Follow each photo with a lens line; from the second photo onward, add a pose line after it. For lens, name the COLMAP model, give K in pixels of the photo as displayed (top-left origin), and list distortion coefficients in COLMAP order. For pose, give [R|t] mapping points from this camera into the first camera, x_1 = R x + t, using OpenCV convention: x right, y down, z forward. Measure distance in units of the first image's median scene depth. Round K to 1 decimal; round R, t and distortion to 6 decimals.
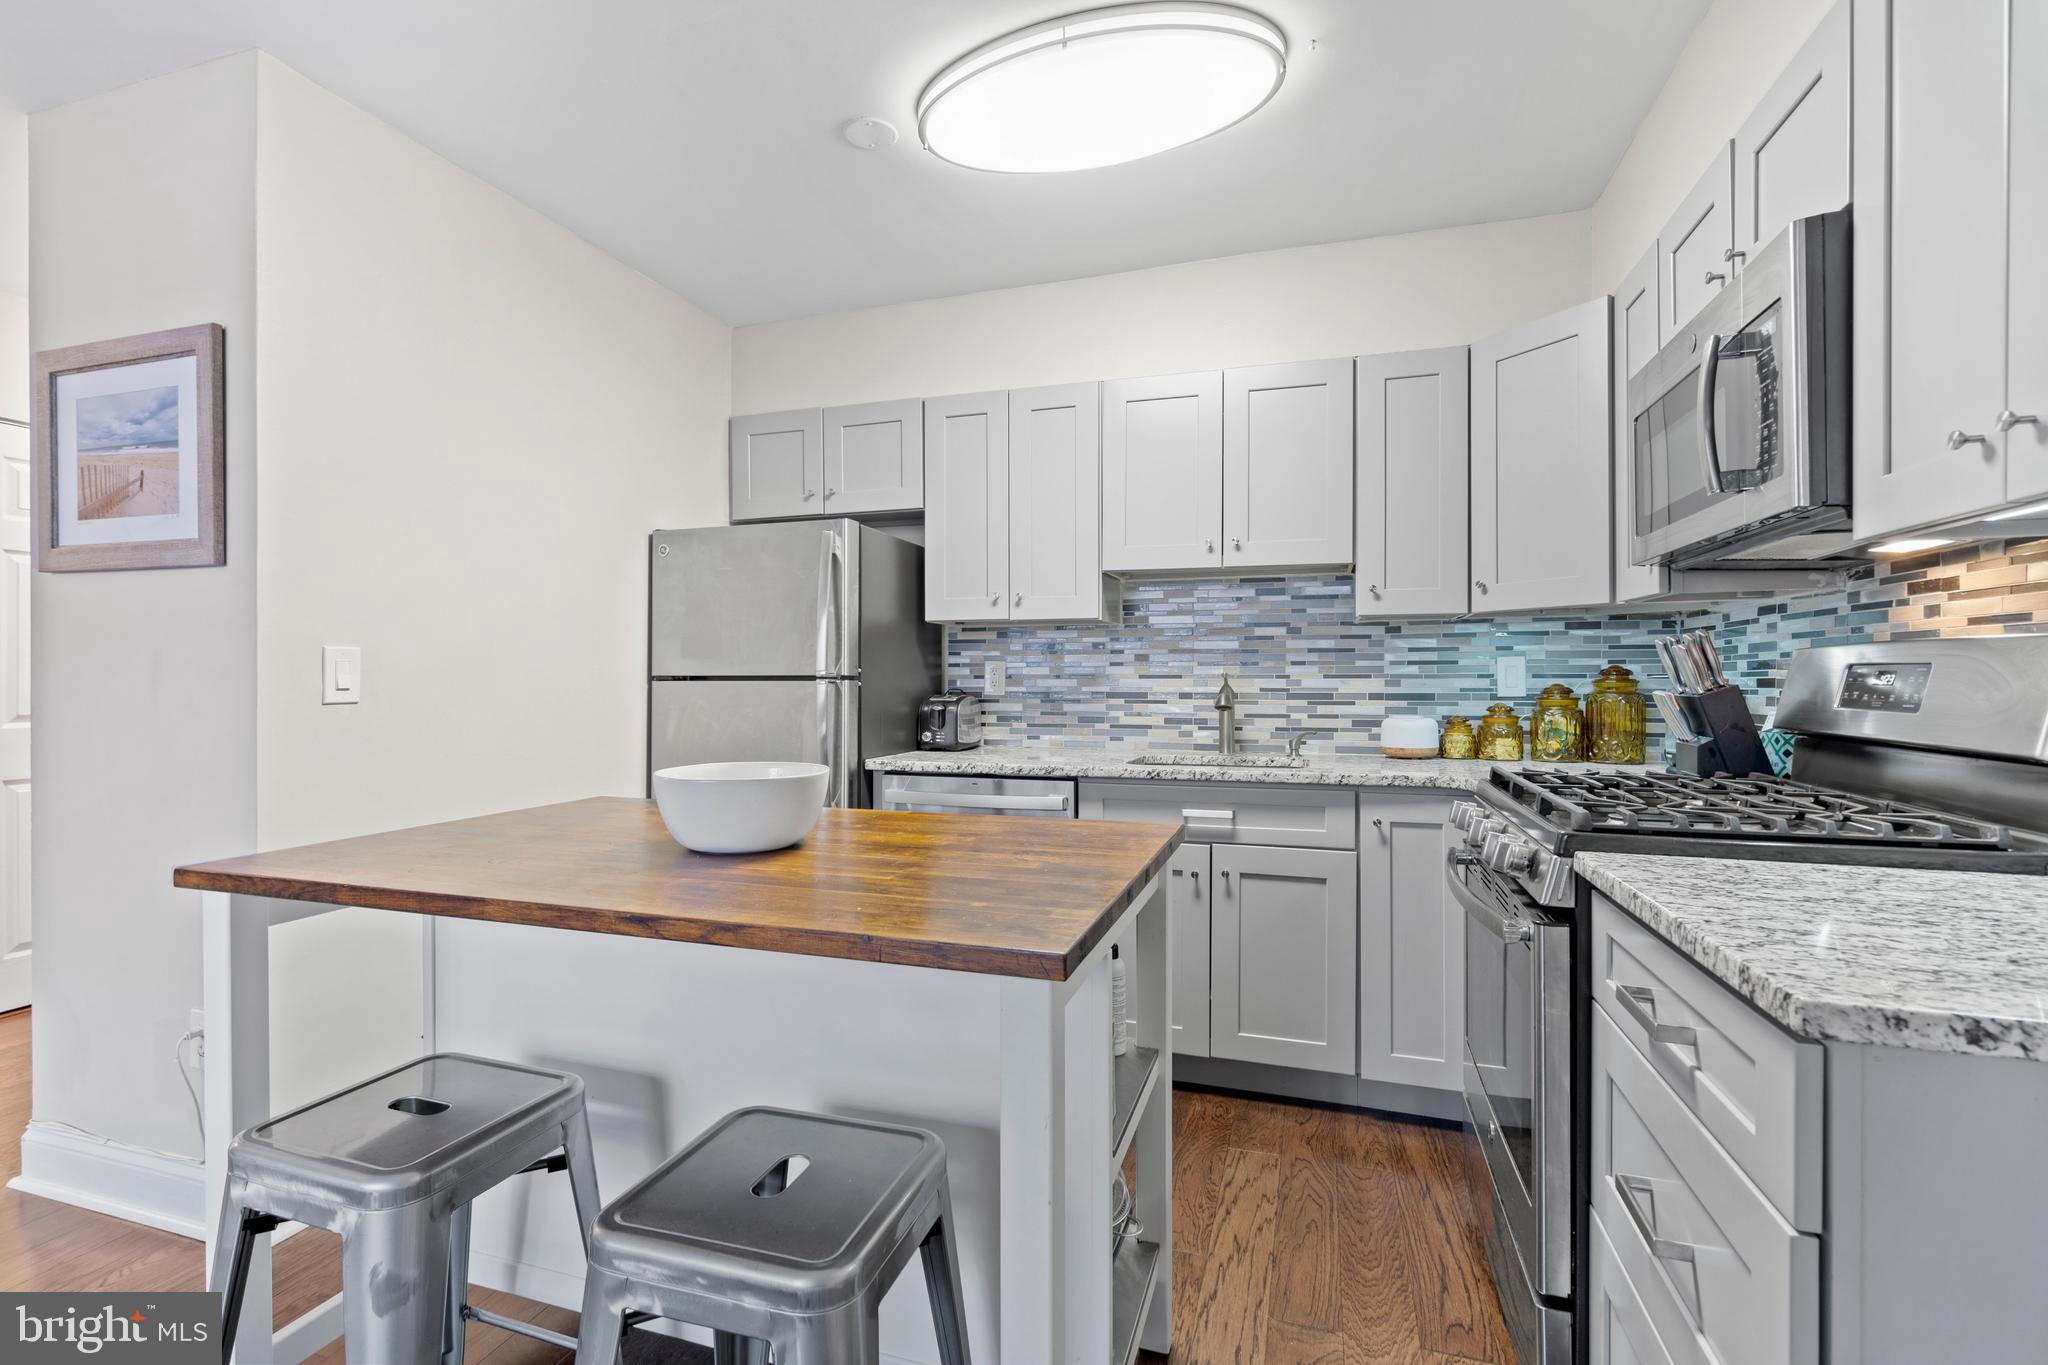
lens RADIAL K [[942.9, 0, 1009.8], [0, 942.9, 680.7], [0, 0, 1]] dist [-0.005590, 0.003811]
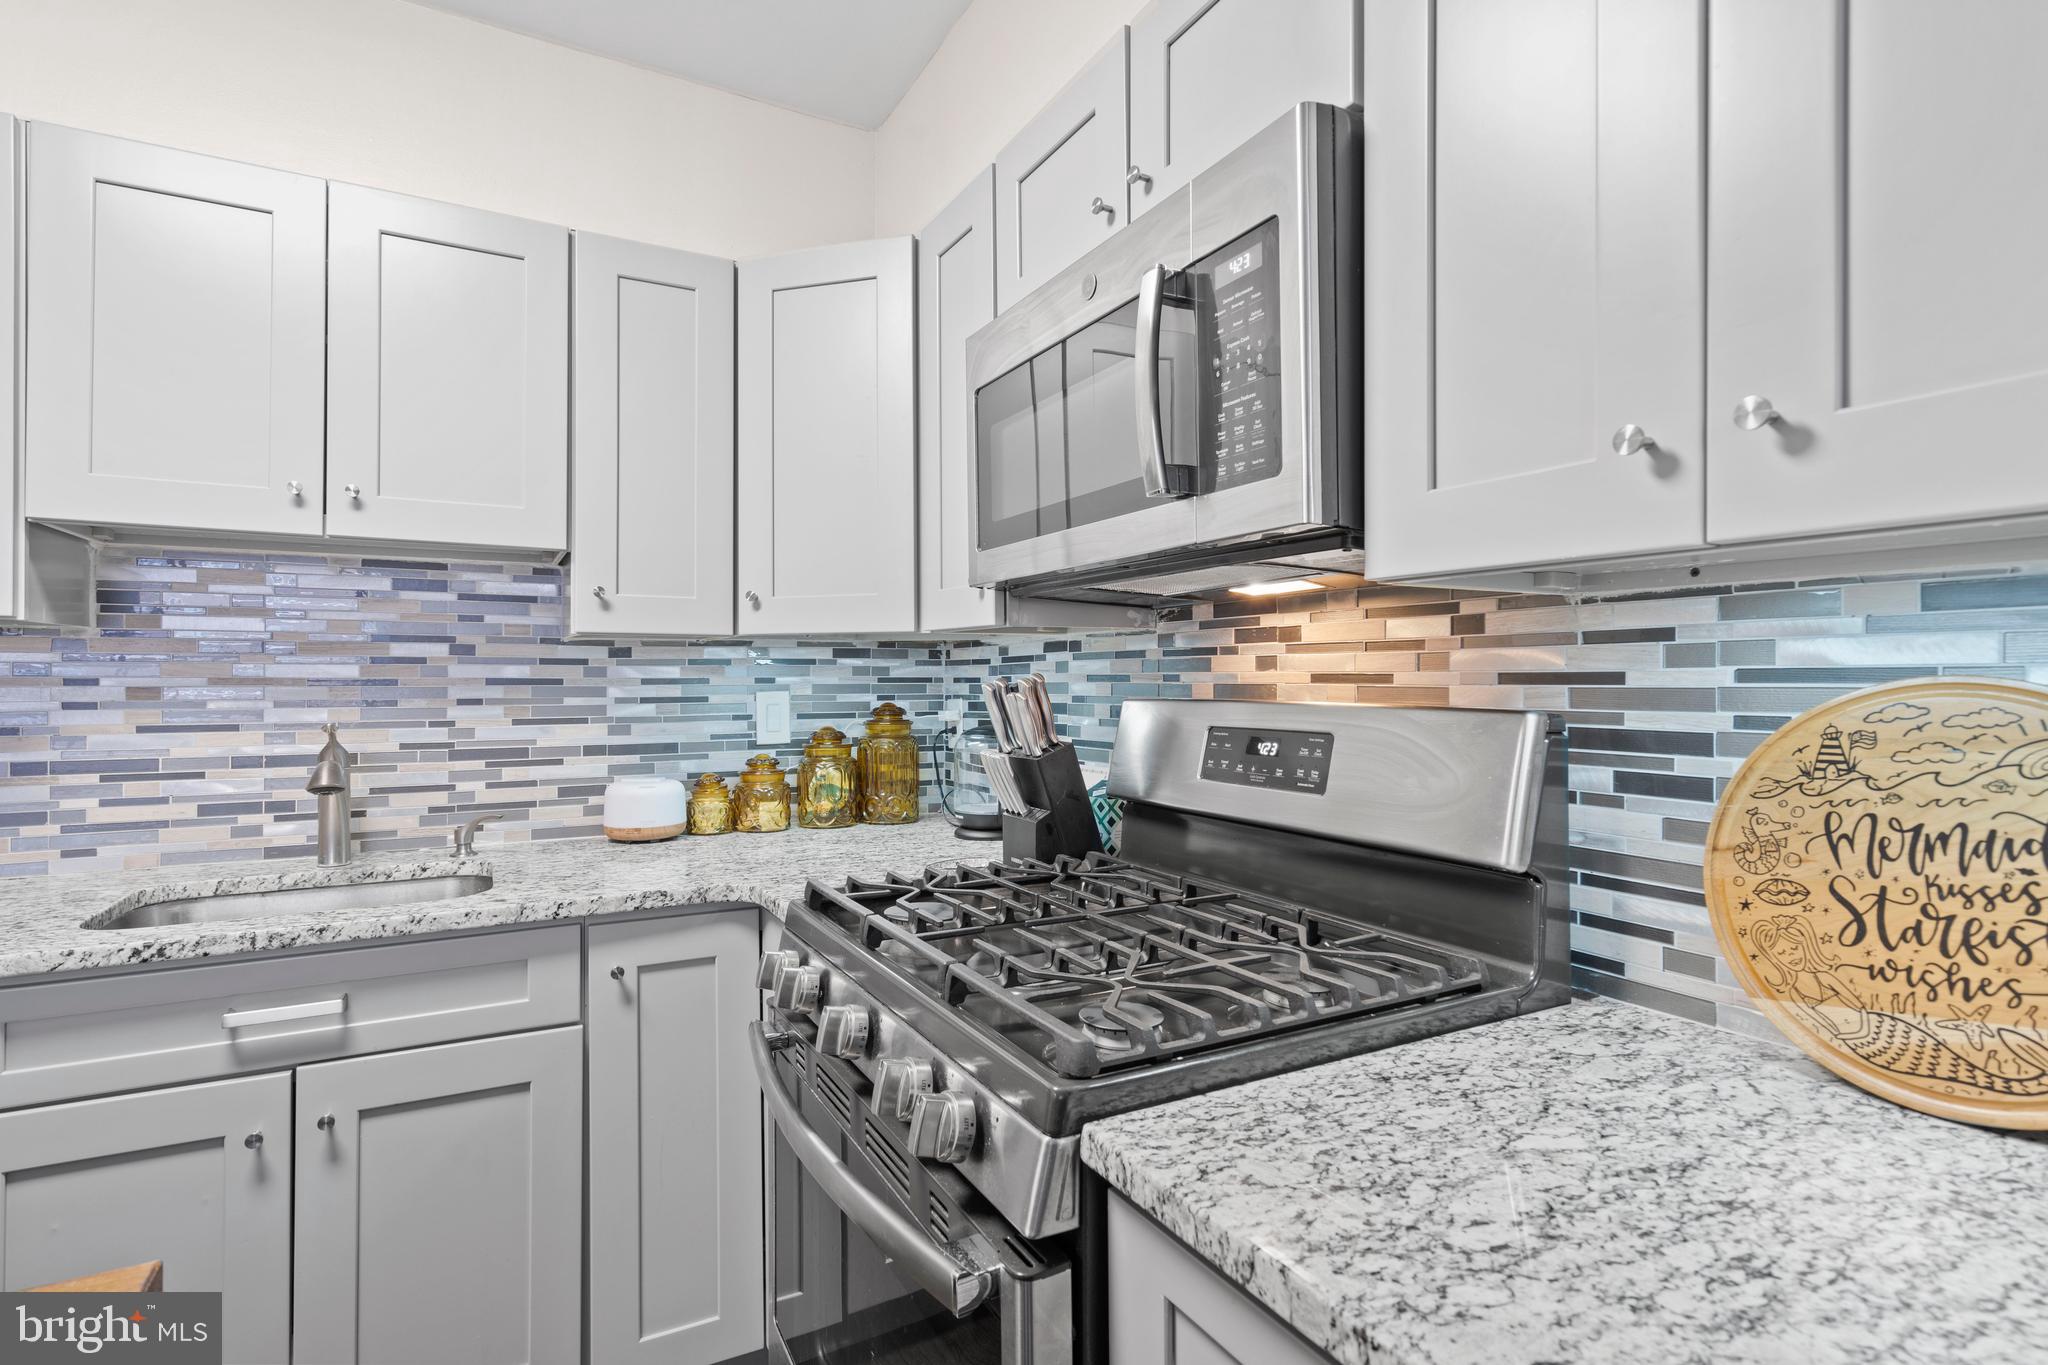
lens RADIAL K [[1004.2, 0, 1017.4], [0, 1004.2, 672.2], [0, 0, 1]] dist [0.001154, -0.000119]
pose [[0.686530, 0.005043, 0.727084, 0.075370], [0.003667, 0.999939, -0.010398, -0.032211], [-0.727092, 0.009805, 0.686470, 0.296299]]
